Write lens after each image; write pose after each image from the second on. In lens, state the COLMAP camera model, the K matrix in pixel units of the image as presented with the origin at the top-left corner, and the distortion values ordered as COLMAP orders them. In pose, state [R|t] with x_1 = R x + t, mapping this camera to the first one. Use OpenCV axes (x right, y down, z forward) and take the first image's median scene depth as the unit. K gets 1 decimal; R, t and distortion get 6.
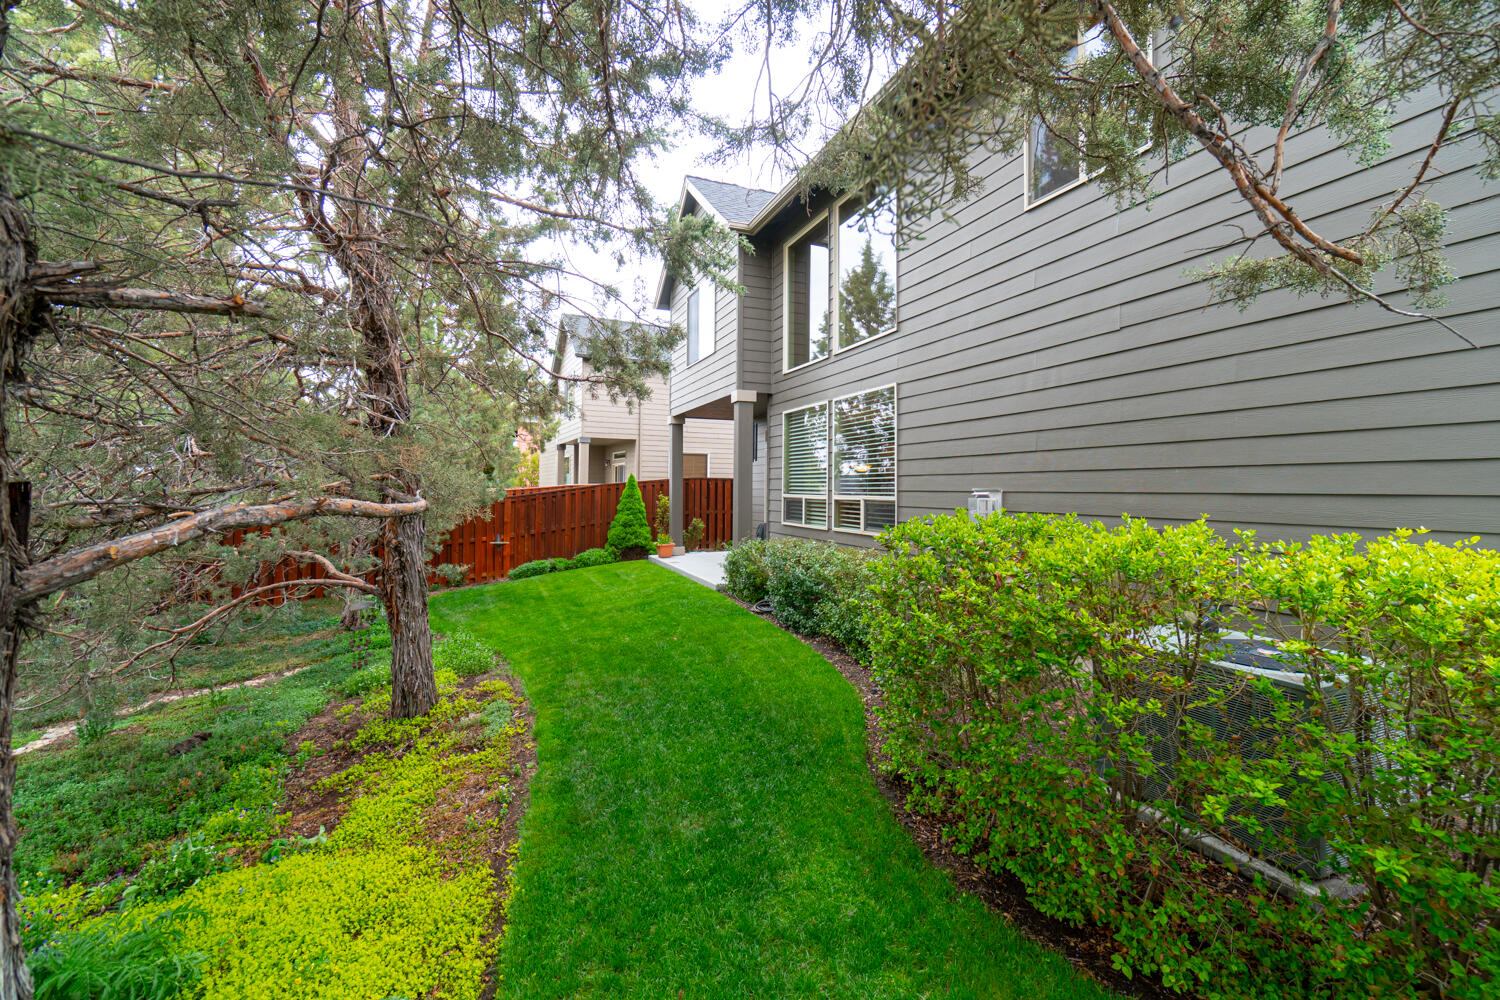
lens RADIAL K [[647.9, 0, 748.9], [0, 647.9, 494.4], [0, 0, 1]] dist [0.003283, 0.000071]
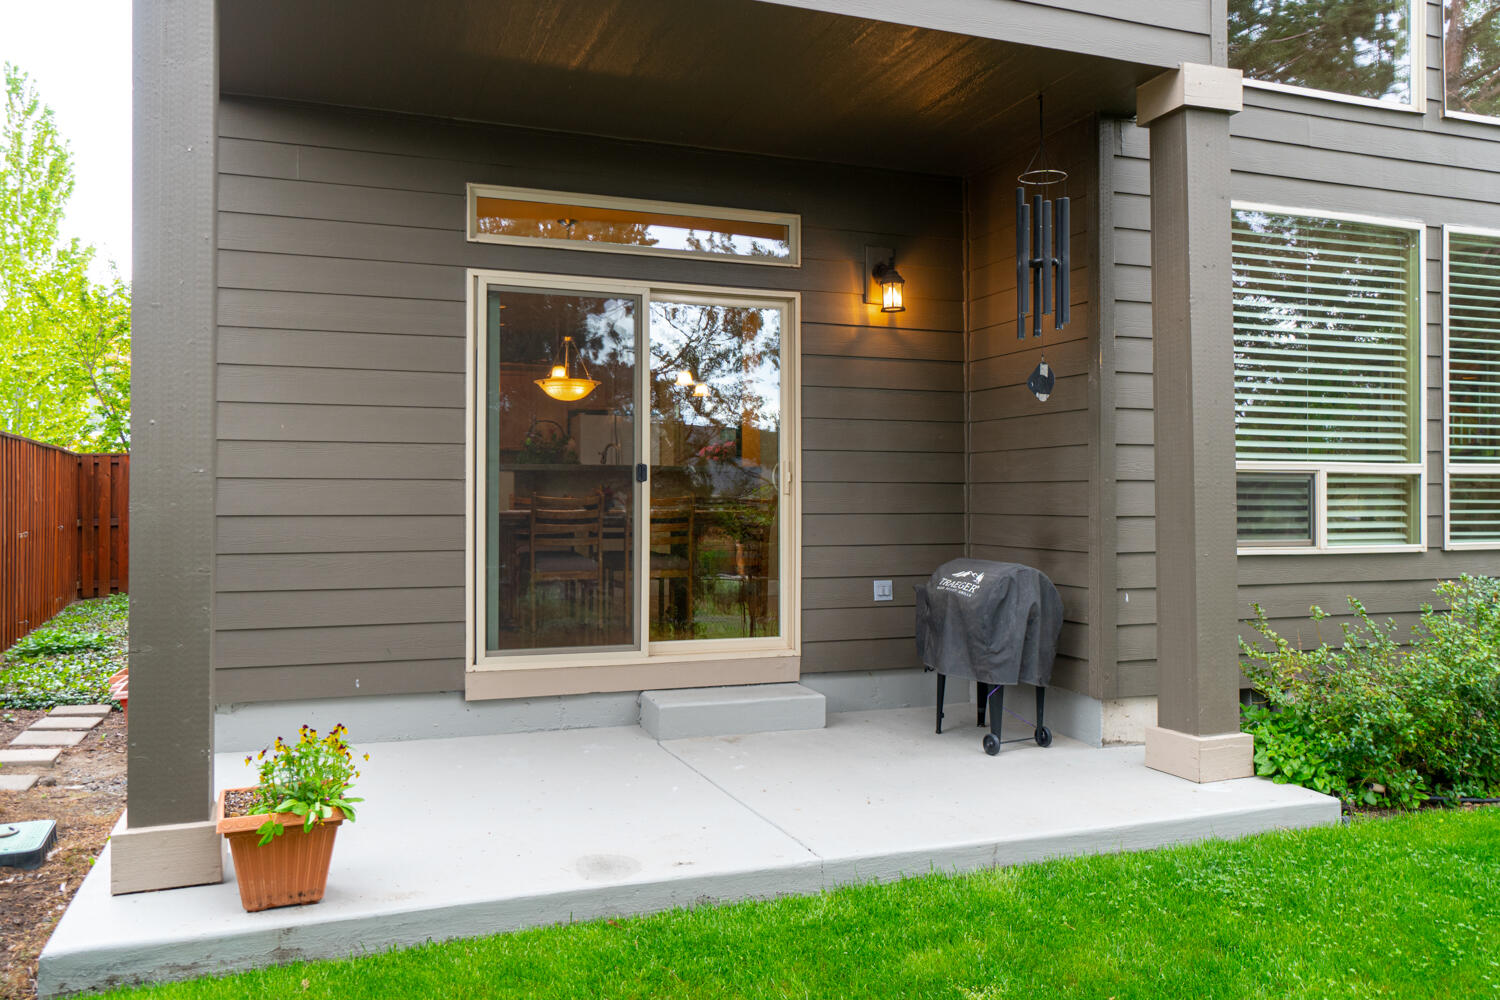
lens RADIAL K [[1163.0, 0, 752.3], [0, 1163.0, 499.3], [0, 0, 1]] dist [0.013541, -0.008643]
pose [[0.025494, -0.013286, 0.999587, -0.612641], [0.002692, 0.999909, 0.013222, 0.012945], [-0.999671, 0.002354, 0.025527, 1.413707]]
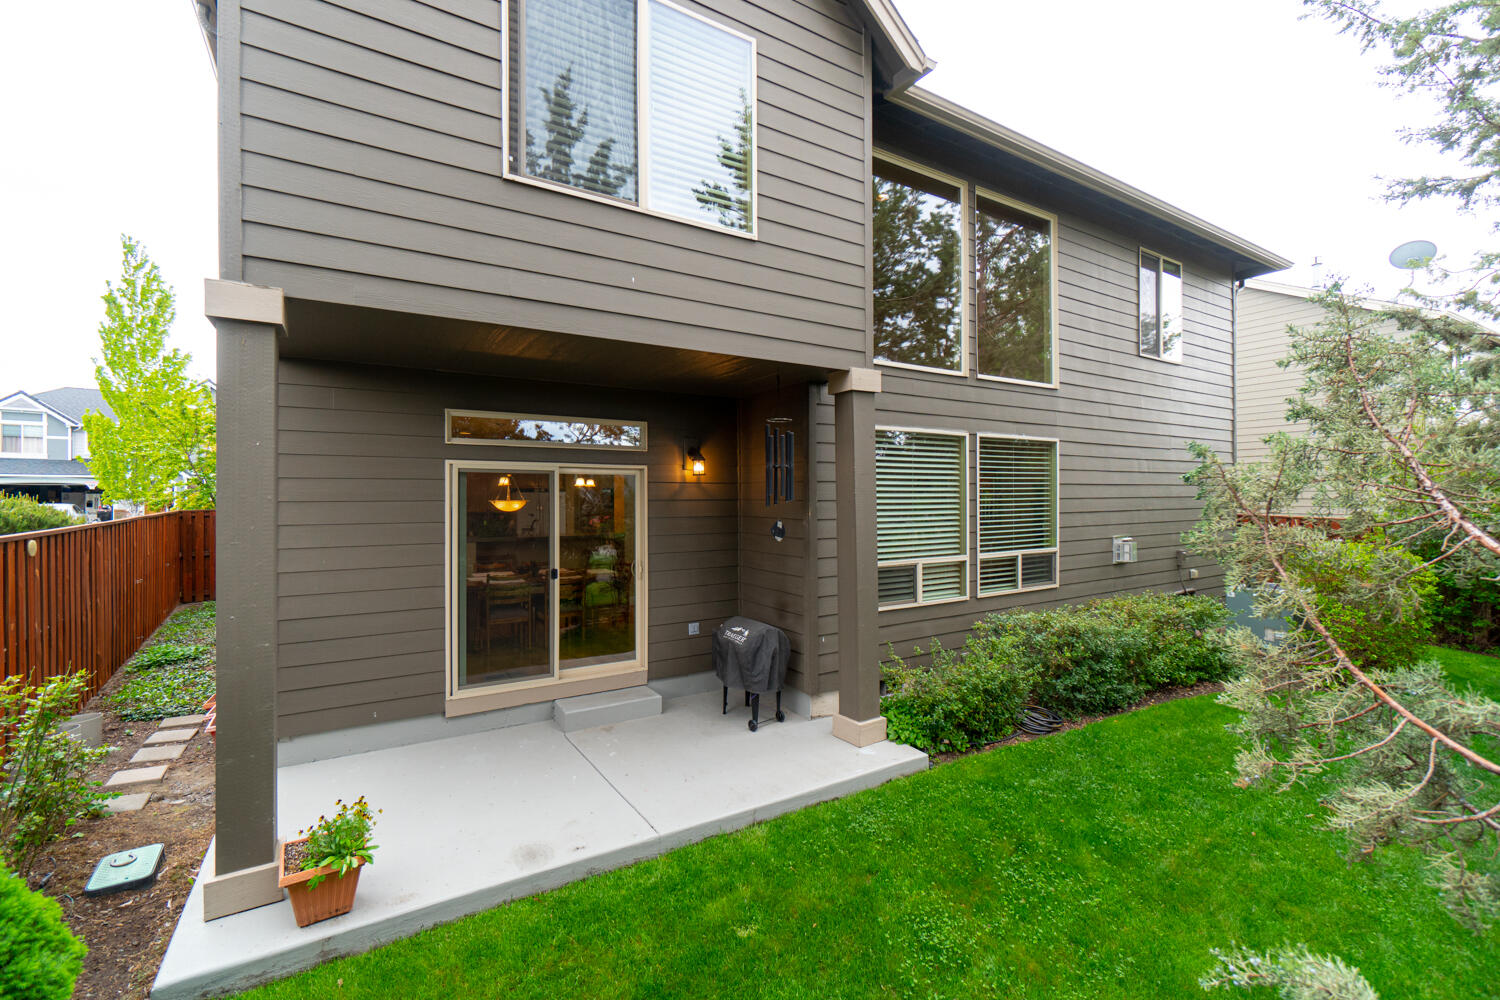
lens RADIAL K [[647.9, 0, 748.4], [0, 647.9, 495.3], [0, 0, 1]] dist [0.003283, 0.000071]
pose [[-0.168360, -0.021610, 0.985489, -0.610443], [0.001459, 0.999753, 0.022172, -0.088816], [-0.985725, 0.005171, -0.168287, 1.412191]]
